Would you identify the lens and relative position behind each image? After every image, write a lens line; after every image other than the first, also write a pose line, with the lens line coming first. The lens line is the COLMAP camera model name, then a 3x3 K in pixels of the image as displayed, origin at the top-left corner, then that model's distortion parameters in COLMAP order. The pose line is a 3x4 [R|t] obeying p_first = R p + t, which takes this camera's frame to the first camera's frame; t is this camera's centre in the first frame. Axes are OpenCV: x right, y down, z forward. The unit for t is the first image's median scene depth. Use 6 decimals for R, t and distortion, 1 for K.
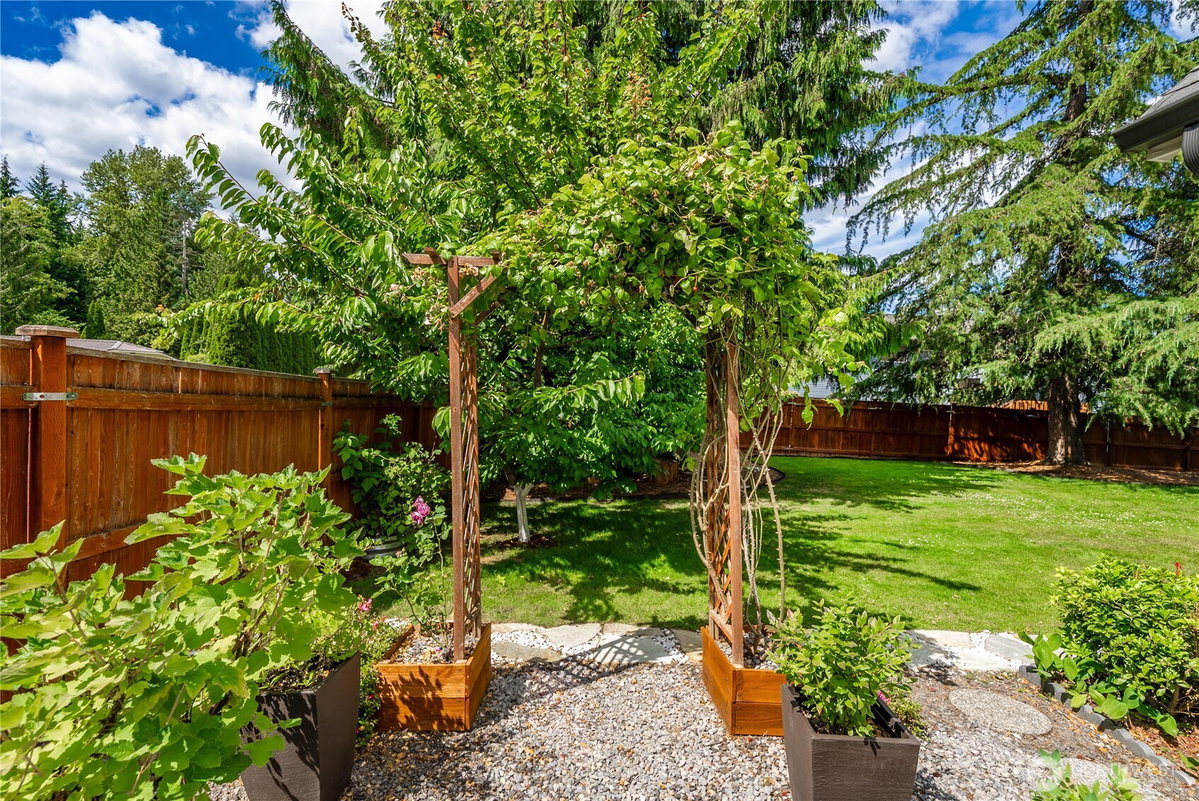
lens RADIAL K [[537.3, 0, 597.6], [0, 537.3, 395.7], [0, 0, 1]] dist [-0.014757, 0.000096]
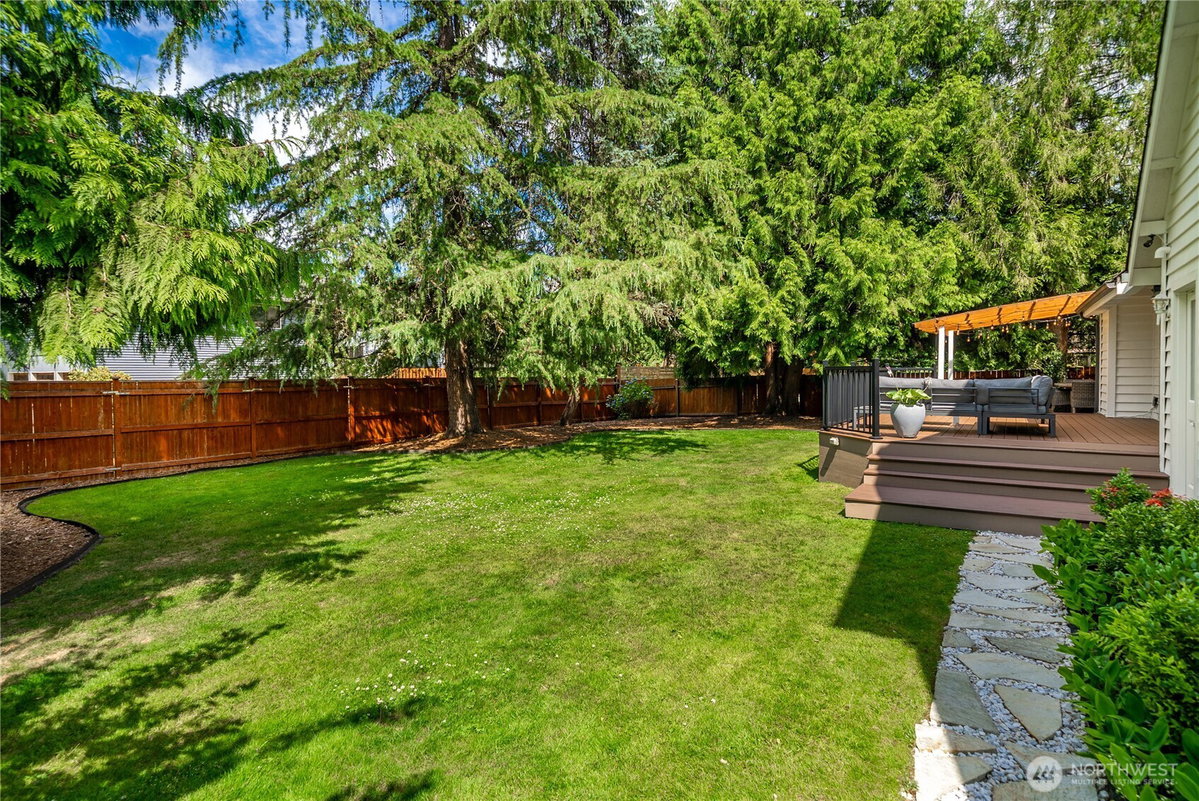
lens RADIAL K [[622.6, 0, 593.0], [0, 622.6, 397.2], [0, 0, 1]] dist [-0.003592, -0.000174]
pose [[0.545008, -0.088044, 0.833795, 0.097594], [0.052724, 0.996102, 0.070720, -0.001597], [-0.836772, 0.005418, 0.547525, 0.217821]]
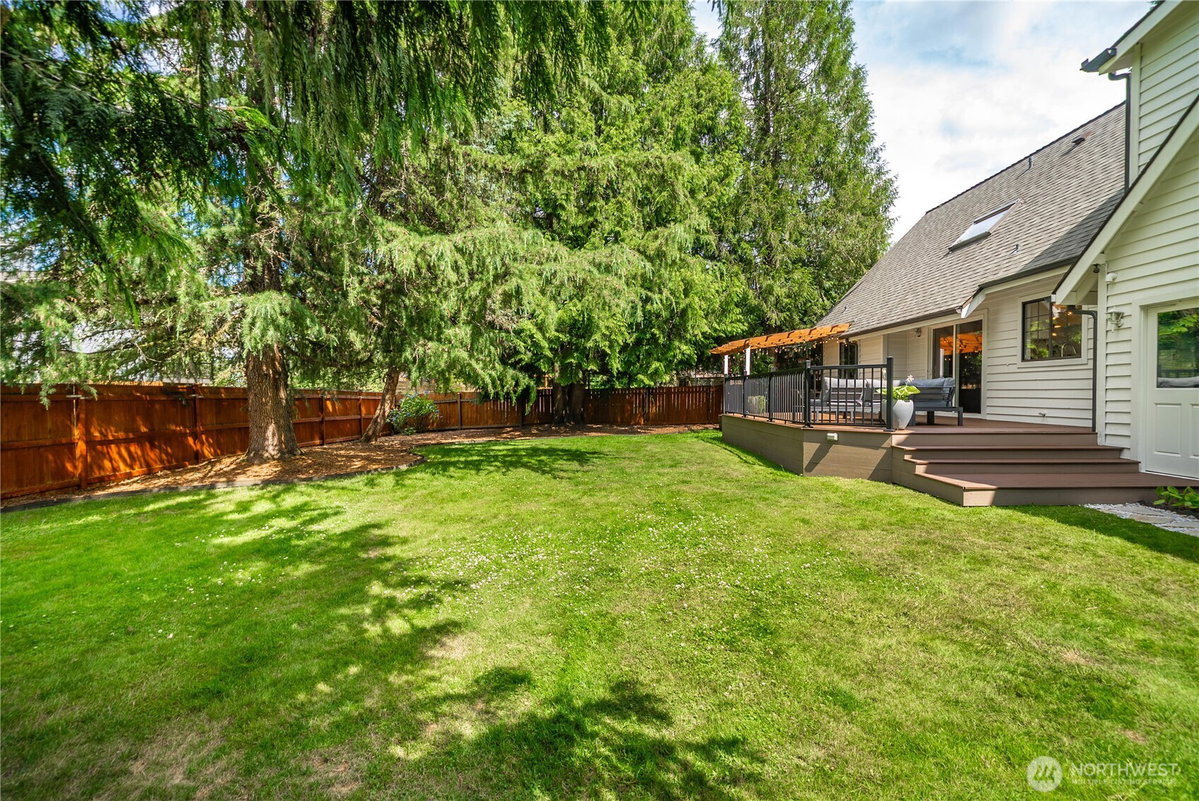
lens RADIAL K [[537.3, 0, 599.3], [0, 537.3, 392.4], [0, 0, 1]] dist [-0.014757, 0.000096]
pose [[0.018791, -0.051000, 0.998522, 0.174383], [0.026002, 0.998385, 0.050503, 0.016250], [-0.999485, 0.025014, 0.020087, 0.560723]]
